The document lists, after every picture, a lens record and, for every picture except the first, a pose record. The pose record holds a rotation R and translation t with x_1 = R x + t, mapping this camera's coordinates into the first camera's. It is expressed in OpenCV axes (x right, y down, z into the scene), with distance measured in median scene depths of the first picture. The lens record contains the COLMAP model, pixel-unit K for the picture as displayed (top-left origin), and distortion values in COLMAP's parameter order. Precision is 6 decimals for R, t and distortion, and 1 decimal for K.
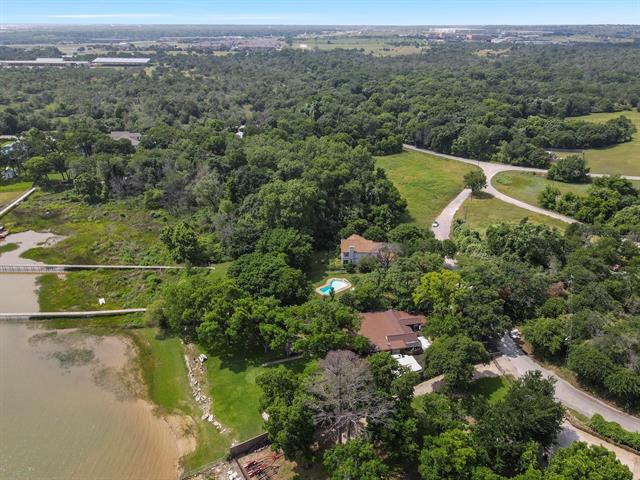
lens RADIAL K [[477.1, 0, 317.3], [0, 477.1, 239.8], [0, 0, 1]] dist [0.006082, 0.010052]
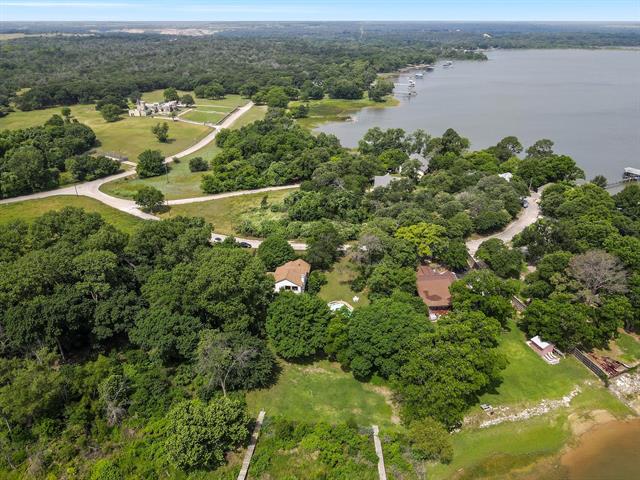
lens RADIAL K [[477.1, 0, 317.3], [0, 477.1, 239.8], [0, 0, 1]] dist [0.006082, 0.010052]
pose [[0.121719, -0.415300, 0.901504, -0.535238], [0.407548, 0.849075, 0.336121, -0.252020], [-0.905036, 0.326494, 0.272603, 0.525366]]
